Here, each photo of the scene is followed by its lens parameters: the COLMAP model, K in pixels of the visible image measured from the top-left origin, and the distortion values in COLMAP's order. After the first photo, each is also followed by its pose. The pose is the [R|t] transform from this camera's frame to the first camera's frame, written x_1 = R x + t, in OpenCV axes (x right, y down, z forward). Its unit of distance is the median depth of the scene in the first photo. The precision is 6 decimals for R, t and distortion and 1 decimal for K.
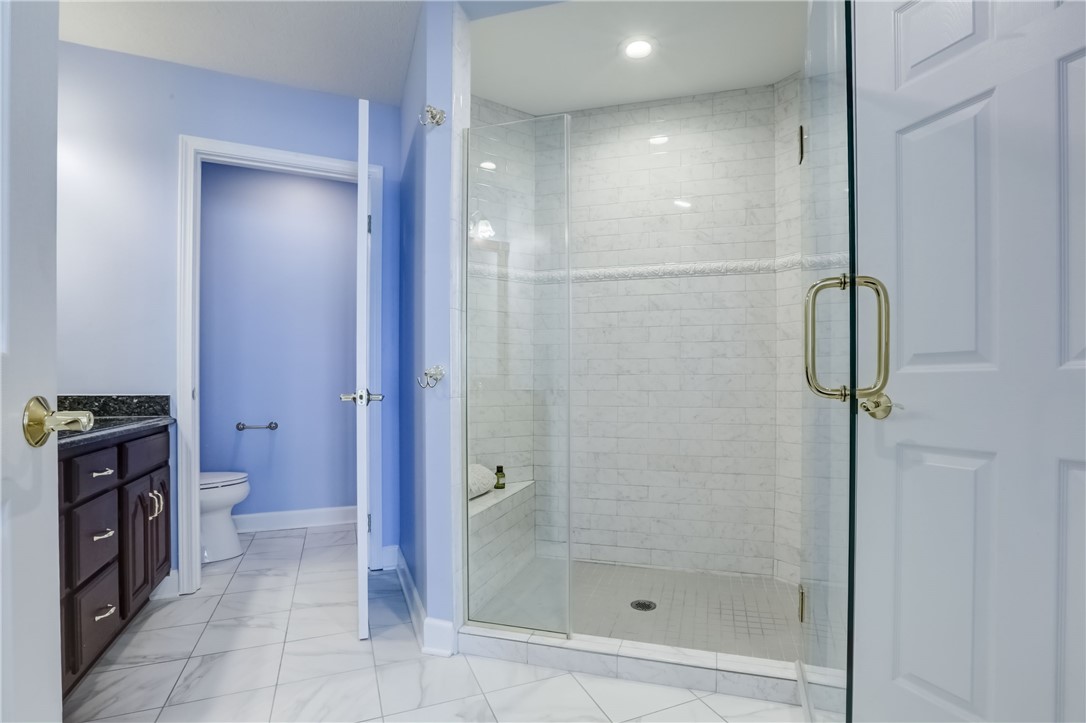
lens RADIAL K [[514.3, 0, 546.6], [0, 514.3, 387.7], [0, 0, 1]] dist [-0.003335, -0.000226]
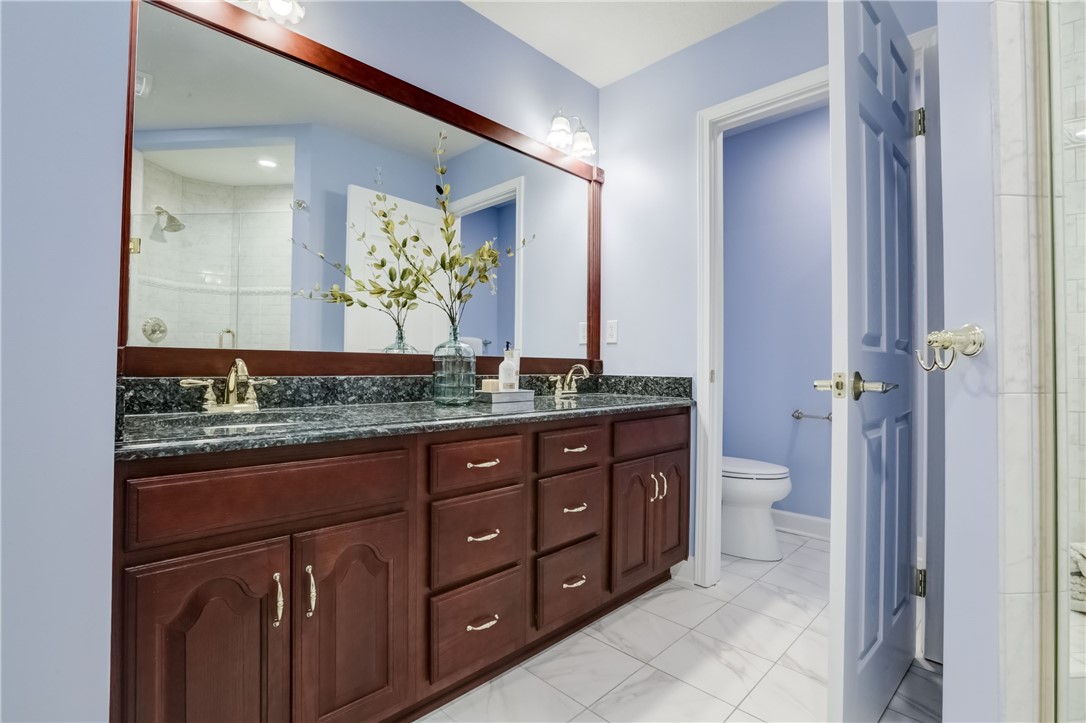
lens RADIAL K [[498.4, 0, 544.0], [0, 498.4, 359.0], [0, 0, 1]] dist [-0.039463, -0.000058]
pose [[0.387216, -0.010889, -0.921925, 0.035433], [-0.011890, 0.999788, -0.016802, -0.000763], [0.921912, 0.017468, 0.387004, 0.374326]]
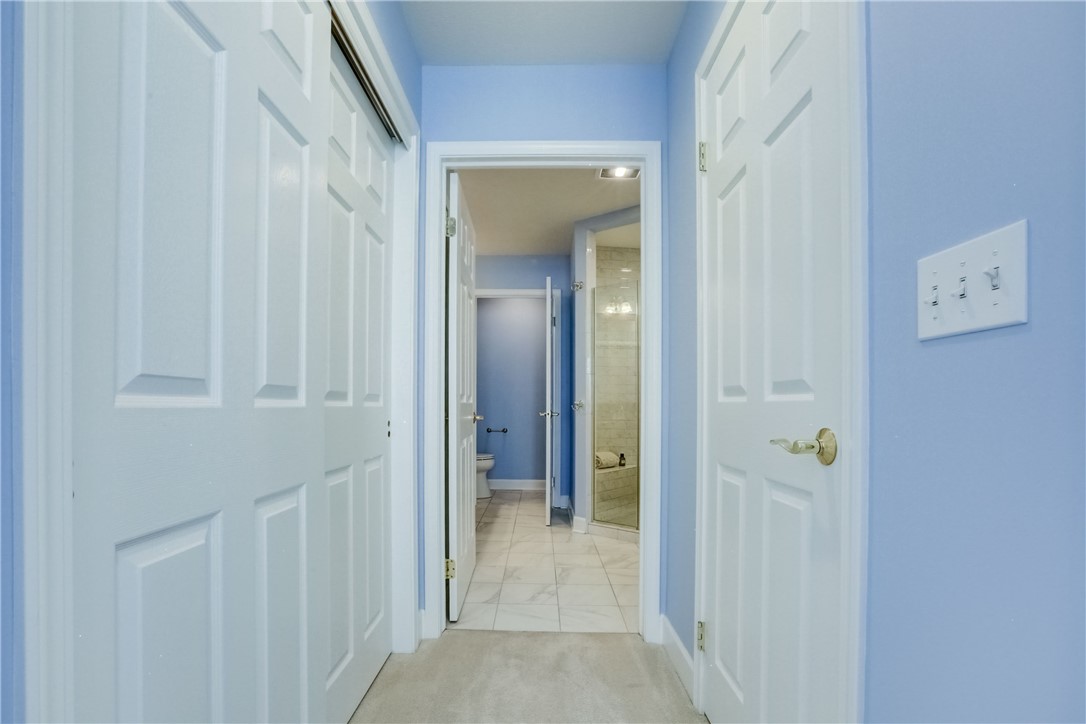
lens RADIAL K [[514.3, 0, 546.6], [0, 514.3, 388.2], [0, 0, 1]] dist [-0.003335, -0.000226]
pose [[0.928262, -0.011469, -0.371751, 0.381407], [-0.001957, 0.999360, -0.035719, -0.011116], [0.371923, 0.033884, 0.927645, -0.871605]]
